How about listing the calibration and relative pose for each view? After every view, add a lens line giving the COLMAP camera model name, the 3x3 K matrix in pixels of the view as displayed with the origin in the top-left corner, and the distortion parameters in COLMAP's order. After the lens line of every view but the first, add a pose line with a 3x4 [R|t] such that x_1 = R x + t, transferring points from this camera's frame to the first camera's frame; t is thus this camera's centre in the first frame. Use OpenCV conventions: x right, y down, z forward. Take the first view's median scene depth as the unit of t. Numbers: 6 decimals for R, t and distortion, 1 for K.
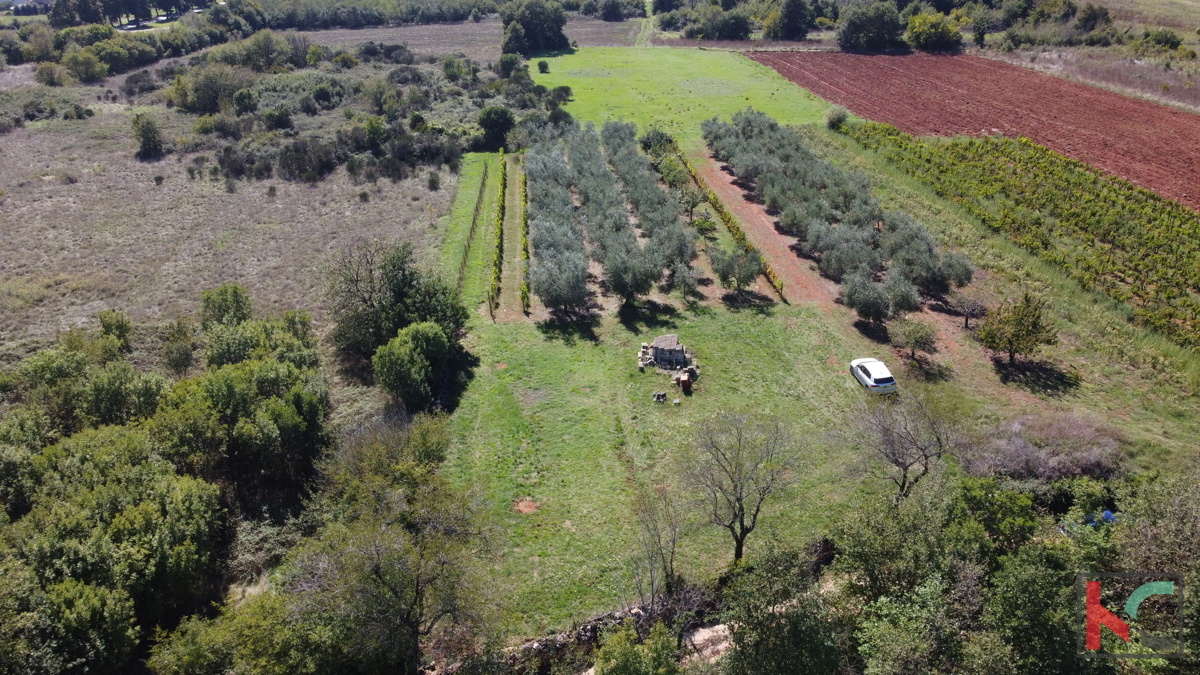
lens RADIAL K [[903.1, 0, 600.0], [0, 903.1, 337.5], [0, 0, 1]] dist [0.004306, -0.003187]
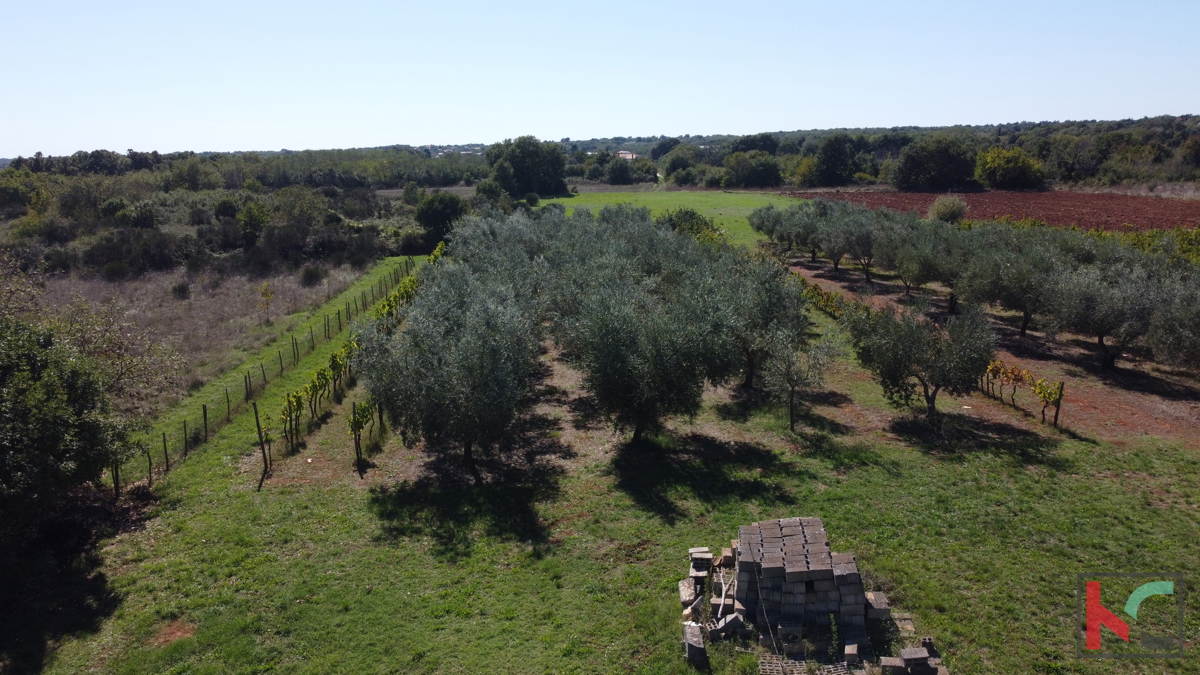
lens RADIAL K [[903.1, 0, 600.0], [0, 903.1, 337.5], [0, 0, 1]] dist [0.004306, -0.003187]
pose [[0.999917, 0.000964, -0.012838, 0.014344], [-0.003900, 0.973002, -0.230763, 0.004855], [0.012269, 0.230794, 0.972925, 0.473795]]
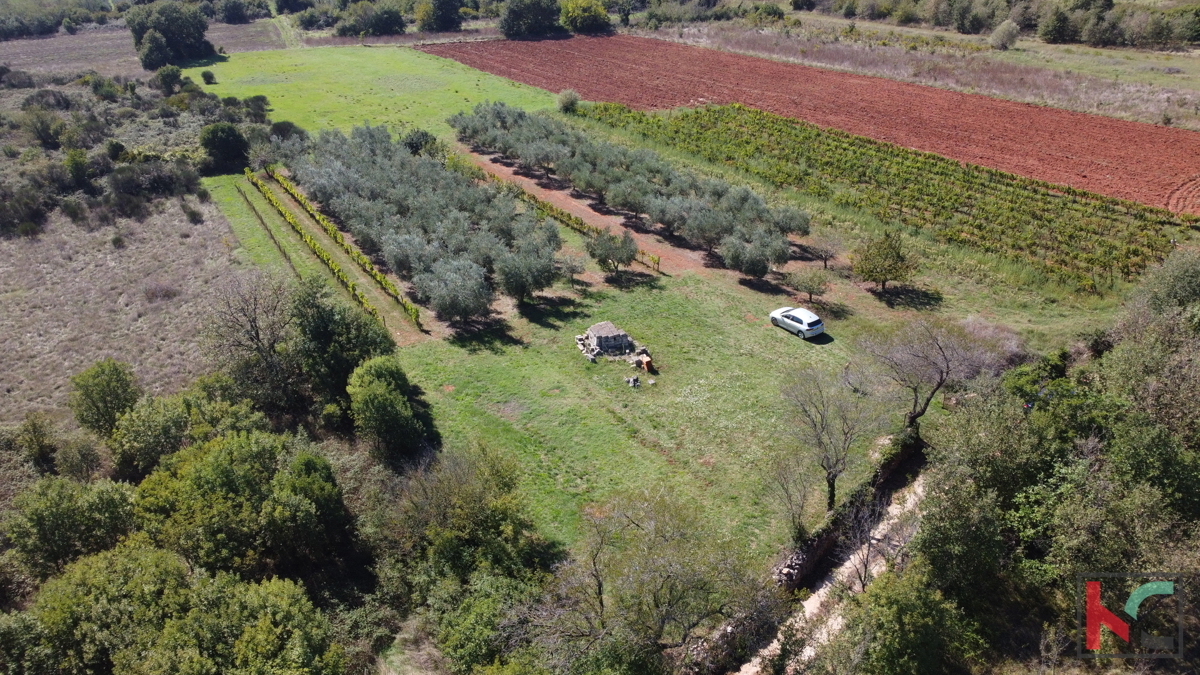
lens RADIAL K [[914.1, 0, 600.0], [0, 914.1, 337.5], [0, 0, 1]] dist [-0.002895, -0.006513]
pose [[0.901115, -0.191039, 0.389224, -0.215715], [0.189517, 0.980948, 0.042706, -0.020330], [-0.389967, 0.035281, 0.920153, 0.041188]]
